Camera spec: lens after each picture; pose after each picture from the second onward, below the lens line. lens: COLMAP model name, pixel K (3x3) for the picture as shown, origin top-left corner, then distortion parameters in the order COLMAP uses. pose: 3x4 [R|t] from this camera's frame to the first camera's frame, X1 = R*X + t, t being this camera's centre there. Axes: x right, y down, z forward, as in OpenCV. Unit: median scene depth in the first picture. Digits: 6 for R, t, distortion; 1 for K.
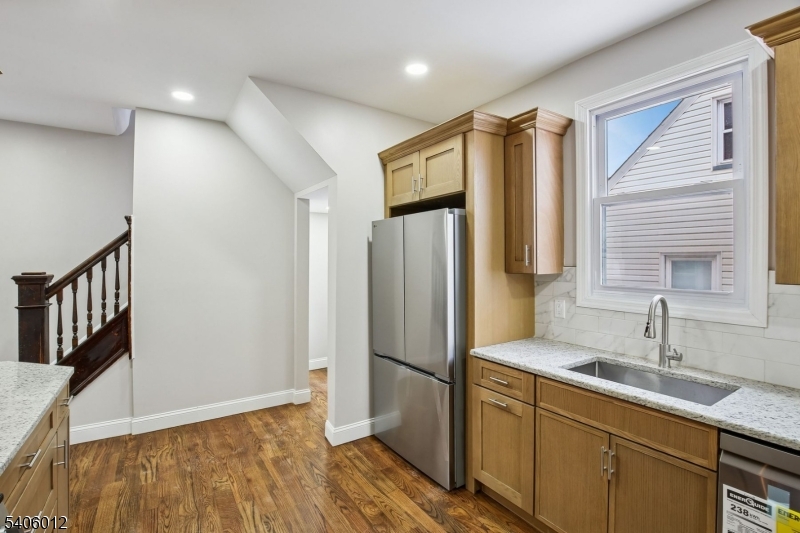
lens RADIAL K [[374.8, 0, 399.6], [0, 374.8, 263.6], [0, 0, 1]] dist [-0.039921, 0.001797]
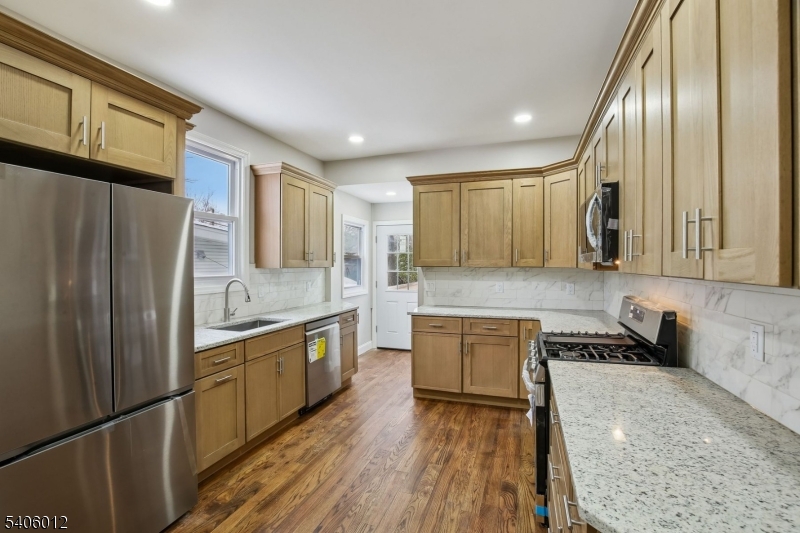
lens RADIAL K [[374.8, 0, 399.6], [0, 374.8, 263.6], [0, 0, 1]] dist [-0.039921, 0.001797]
pose [[-0.620311, -0.001910, 0.784354, -1.018343], [0.004274, 0.999974, 0.005816, 0.008102], [-0.784345, 0.006960, -0.620286, 1.318170]]
